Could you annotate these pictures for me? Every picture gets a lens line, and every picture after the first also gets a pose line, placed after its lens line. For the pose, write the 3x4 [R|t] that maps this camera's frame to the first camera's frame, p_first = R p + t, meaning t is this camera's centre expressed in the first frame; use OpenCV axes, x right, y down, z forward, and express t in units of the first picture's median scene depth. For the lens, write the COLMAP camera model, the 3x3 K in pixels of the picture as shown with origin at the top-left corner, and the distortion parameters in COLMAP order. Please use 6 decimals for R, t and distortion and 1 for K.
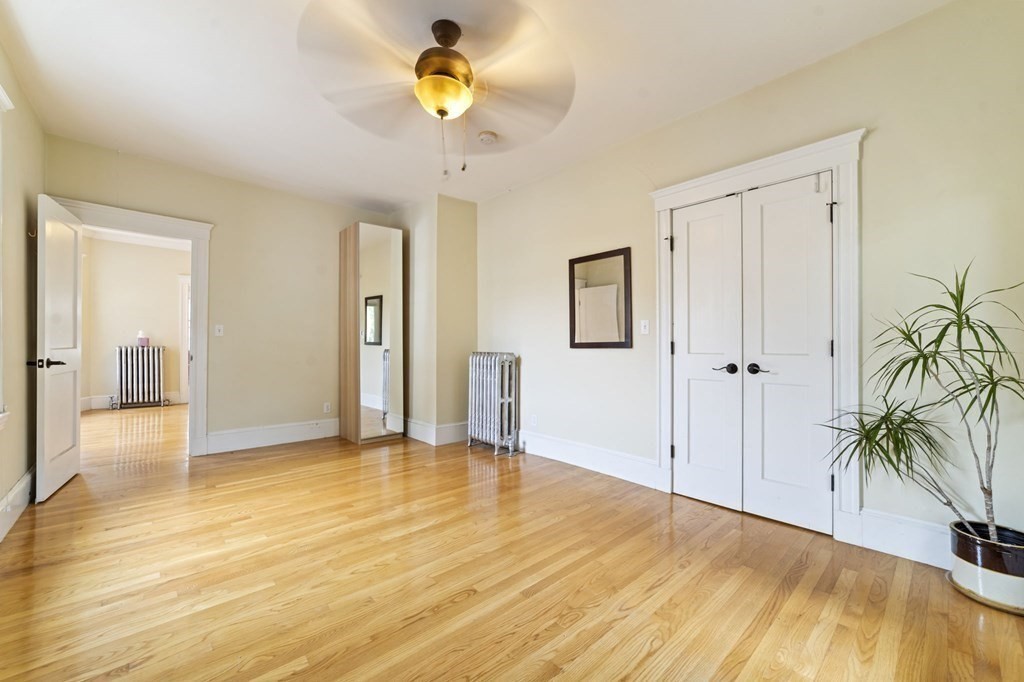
lens RADIAL K [[403.0, 0, 513.1], [0, 403.0, 346.9], [0, 0, 1]] dist [-0.013129, 0.000241]
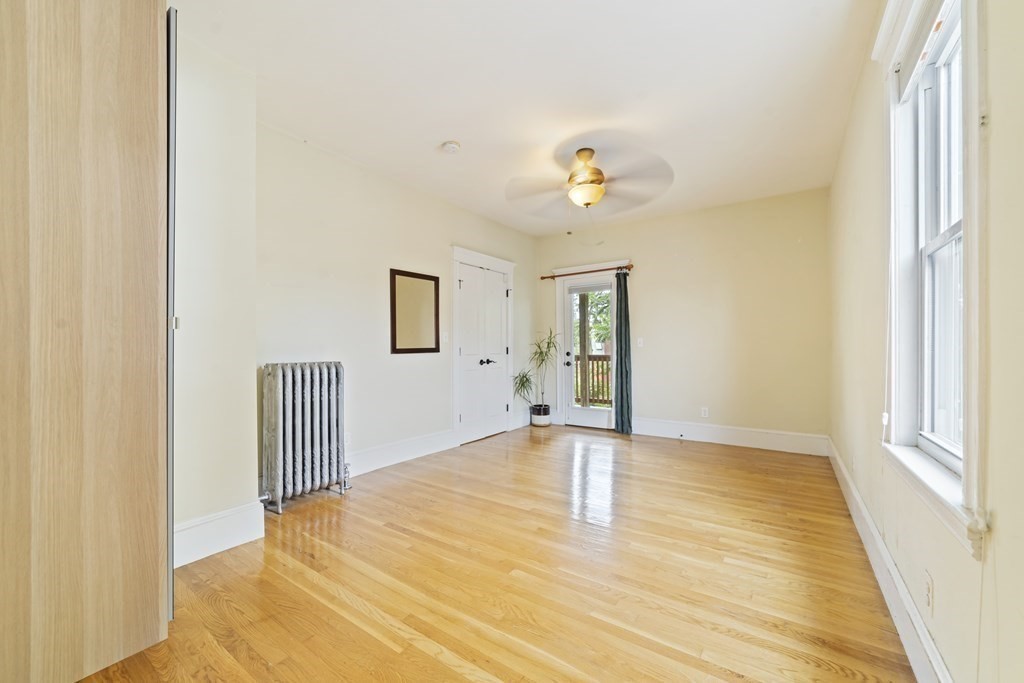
lens RADIAL K [[403.0, 0, 513.1], [0, 403.0, 347.4], [0, 0, 1]] dist [-0.013129, 0.000241]
pose [[-0.228329, -0.000156, 0.973584, -1.160515], [0.006951, 0.999974, 0.001790, -0.015428], [-0.973559, 0.007176, -0.228322, 1.148931]]
